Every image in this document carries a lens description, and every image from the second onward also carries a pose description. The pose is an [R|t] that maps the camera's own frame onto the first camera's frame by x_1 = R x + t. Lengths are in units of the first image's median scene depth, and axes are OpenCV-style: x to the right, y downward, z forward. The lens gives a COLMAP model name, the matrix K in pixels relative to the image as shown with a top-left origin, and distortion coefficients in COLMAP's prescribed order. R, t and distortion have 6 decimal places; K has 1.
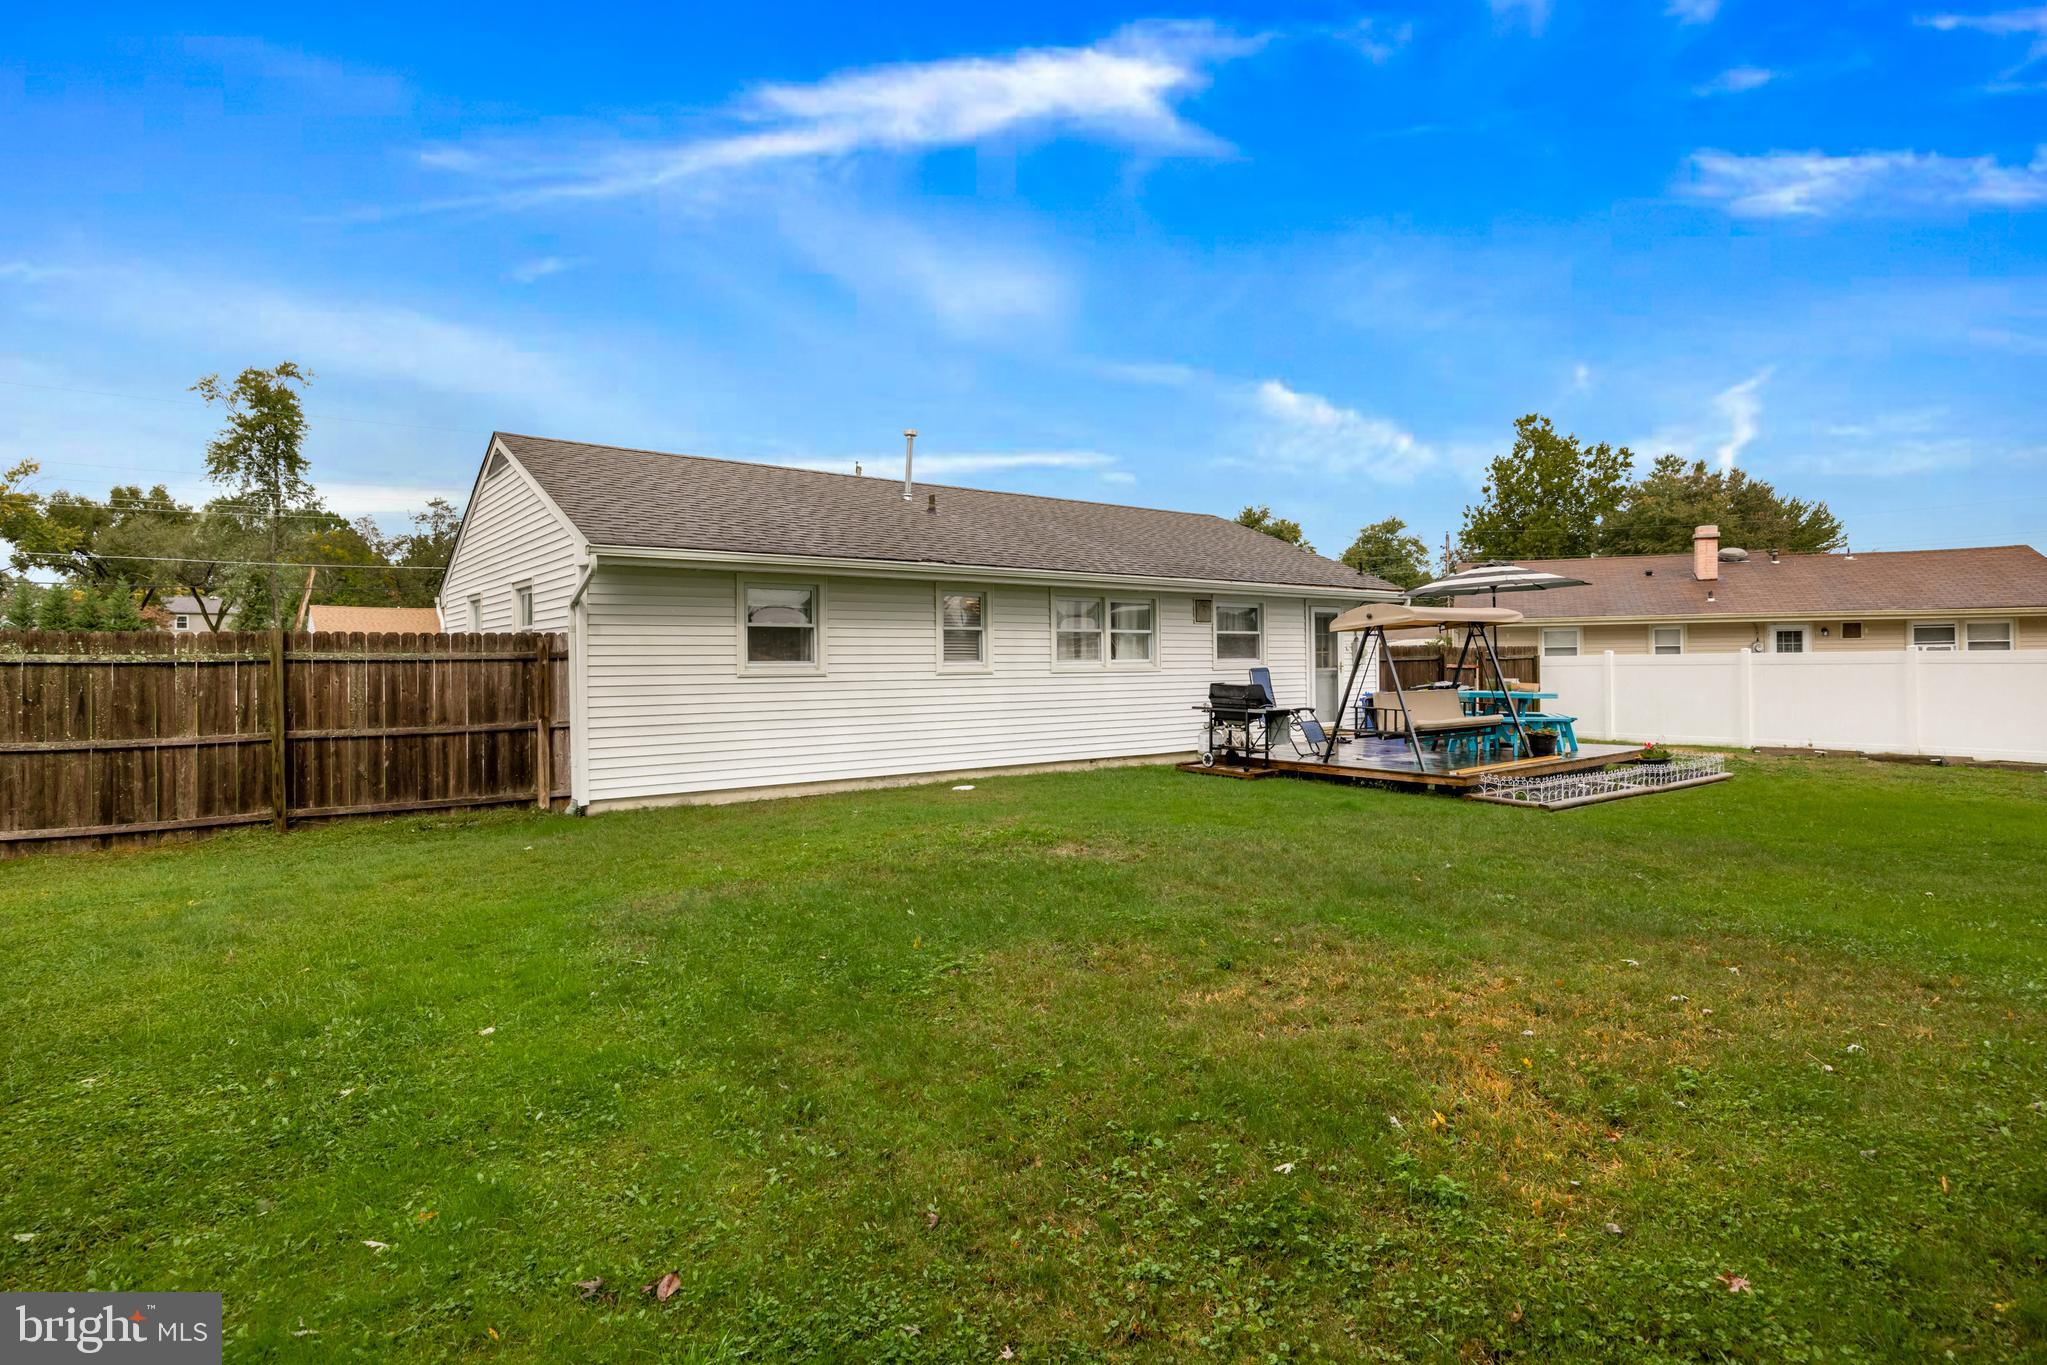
lens RADIAL K [[1096.6, 0, 1049.7], [0, 1096.6, 672.1], [0, 0, 1]] dist [-0.009995, 0.000445]
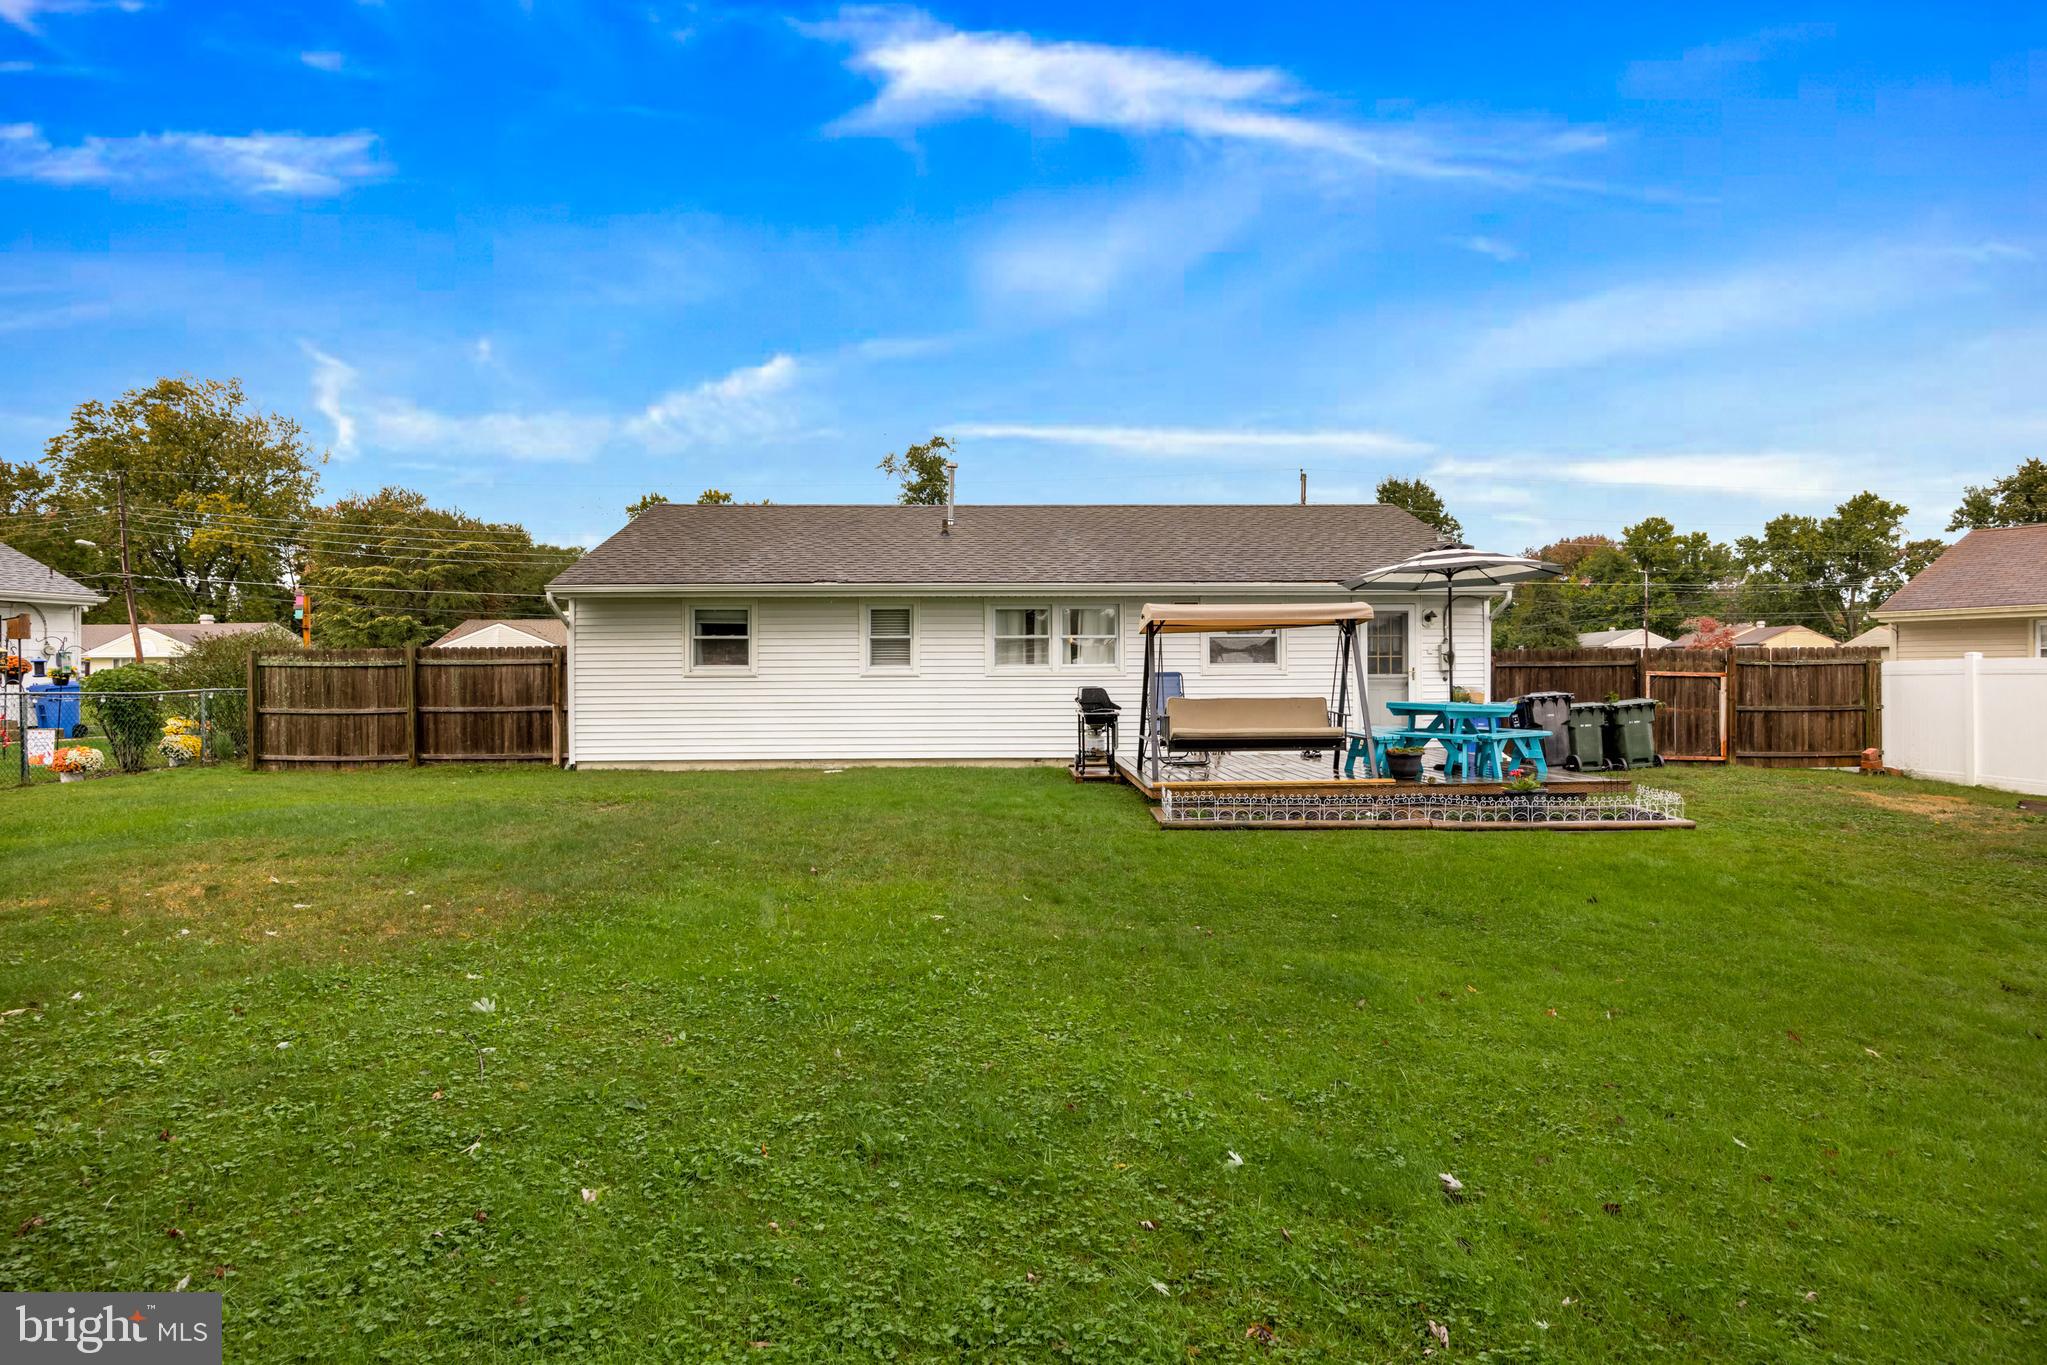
lens RADIAL K [[1096.6, 0, 1049.7], [0, 1096.6, 672.1], [0, 0, 1]] dist [-0.009995, 0.000445]
pose [[0.787597, 0.002841, -0.616184, 0.980009], [-0.006608, 0.999971, -0.003835, 0.000375], [0.616155, 0.007092, 0.787593, 0.246872]]
